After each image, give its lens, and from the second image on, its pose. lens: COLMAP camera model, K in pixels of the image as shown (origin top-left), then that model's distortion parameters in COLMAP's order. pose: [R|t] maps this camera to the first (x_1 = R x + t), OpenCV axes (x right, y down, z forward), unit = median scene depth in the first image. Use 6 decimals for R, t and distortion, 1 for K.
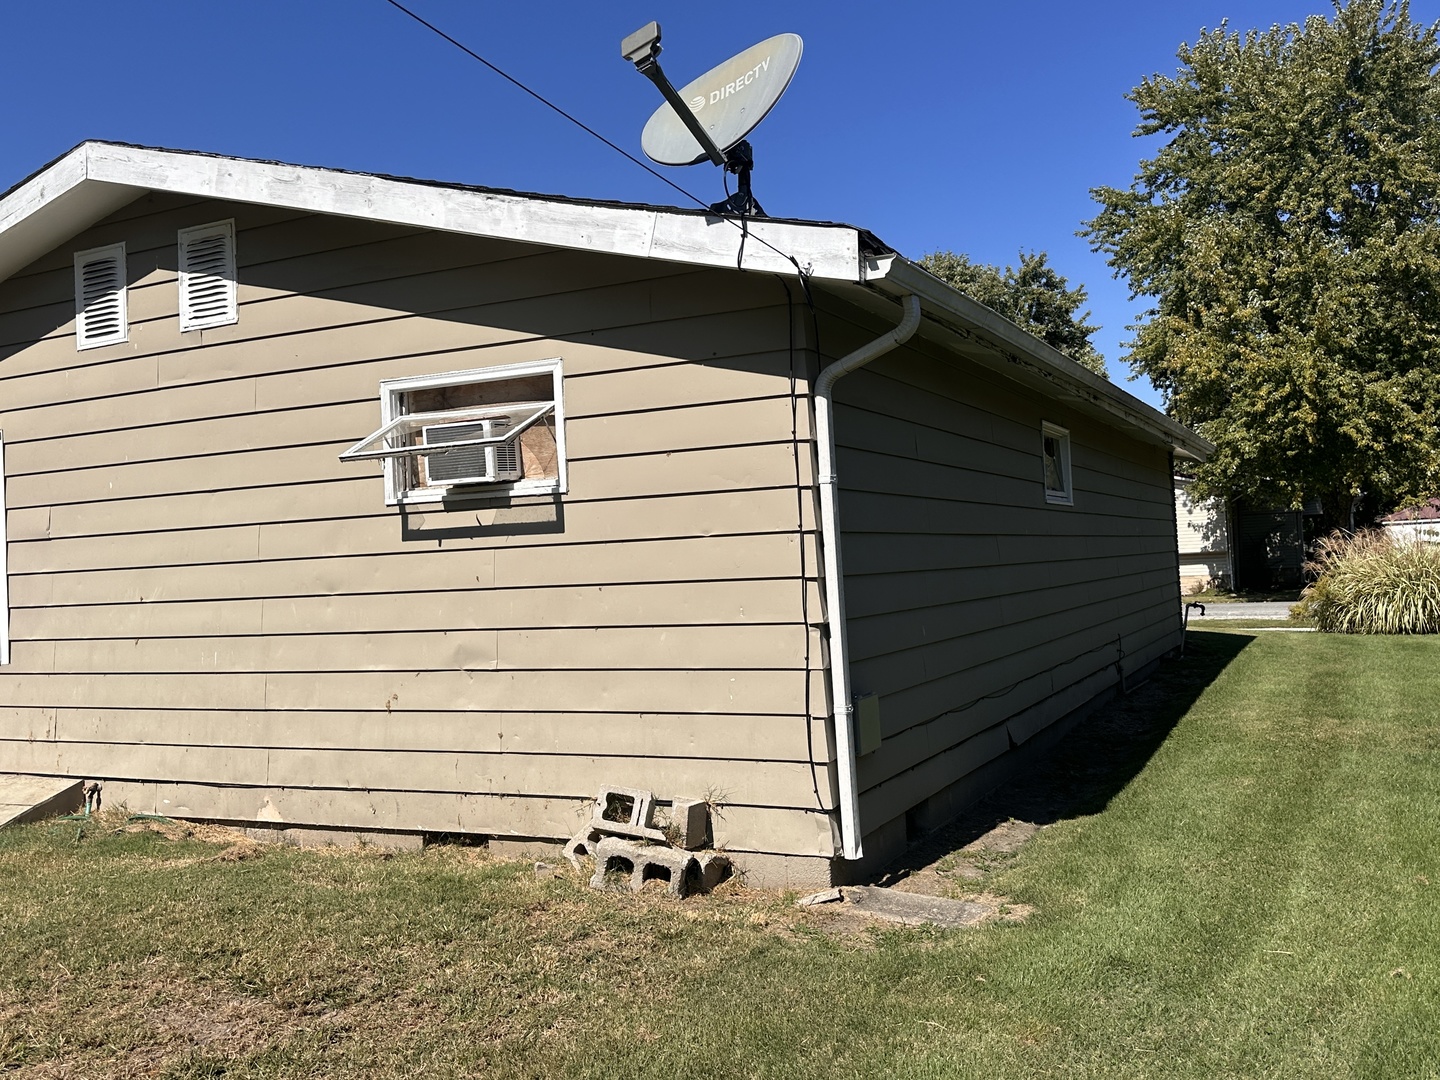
lens RADIAL K [[1255.8, 0, 737.8], [0, 1255.8, 531.5], [0, 0, 1]] dist [0.128073, -0.205512]
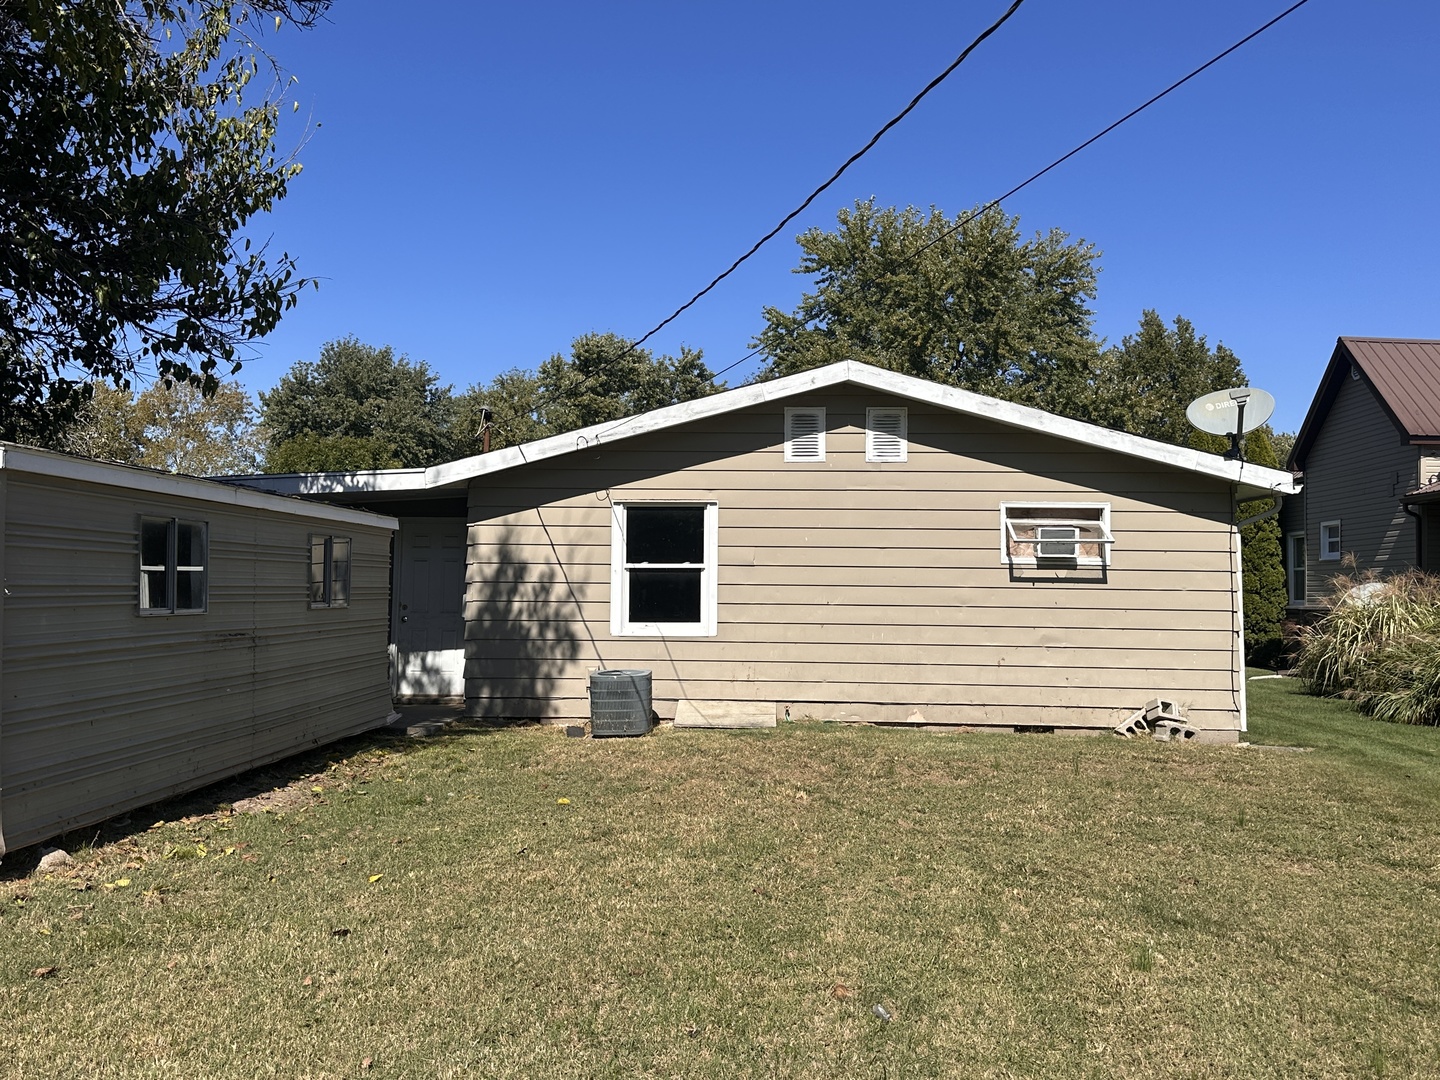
lens RADIAL K [[1255.8, 0, 737.8], [0, 1255.8, 531.5], [0, 0, 1]] dist [0.128073, -0.205512]
pose [[0.915012, 0.077983, 0.395817, -1.446192], [-0.062940, 0.996720, -0.050874, 0.056494], [-0.398486, 0.021637, 0.916919, -0.669265]]
